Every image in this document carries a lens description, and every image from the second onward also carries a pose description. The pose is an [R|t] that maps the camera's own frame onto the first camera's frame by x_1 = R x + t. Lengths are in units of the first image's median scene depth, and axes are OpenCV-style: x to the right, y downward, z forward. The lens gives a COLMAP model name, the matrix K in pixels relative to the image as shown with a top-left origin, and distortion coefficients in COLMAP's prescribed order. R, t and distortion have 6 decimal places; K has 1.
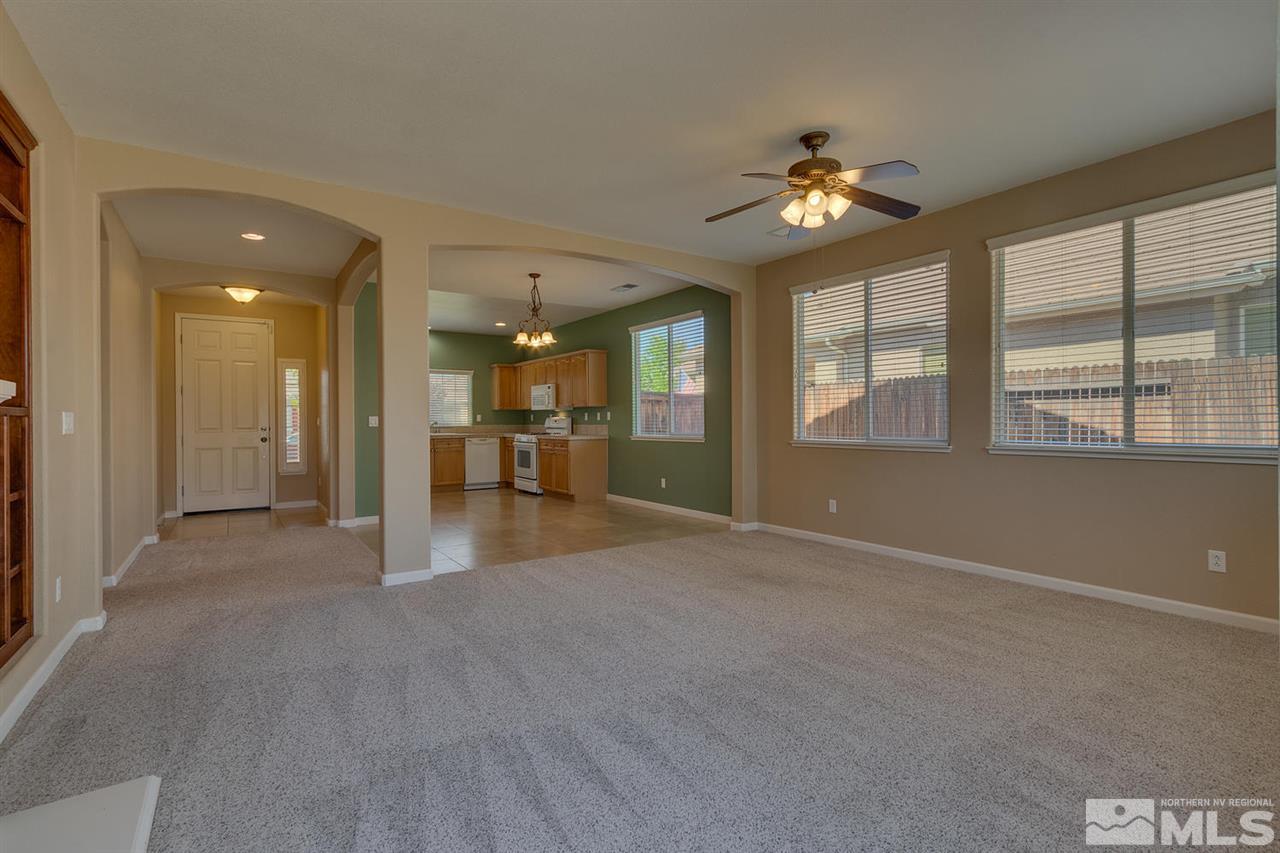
lens RADIAL K [[590.0, 0, 628.1], [0, 590.0, 429.4], [0, 0, 1]] dist [0.011222, 0.000246]
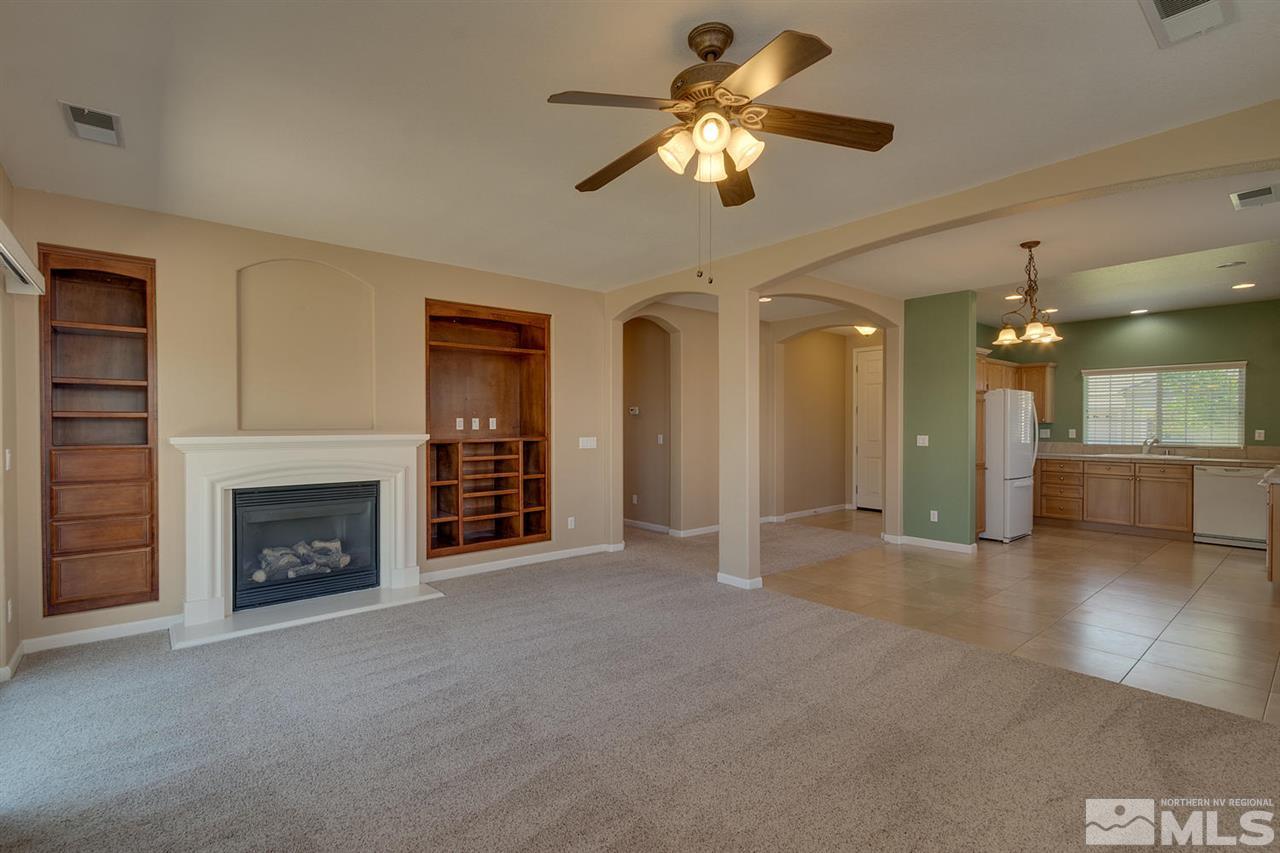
lens RADIAL K [[583.4, 0, 625.3], [0, 583.4, 430.5], [0, 0, 1]] dist [-0.000978, -0.000288]
pose [[0.101272, 0.018997, -0.994677, 0.357931], [-0.014080, 0.999745, 0.017660, -0.030552], [0.994759, 0.012217, 0.101514, 0.321768]]
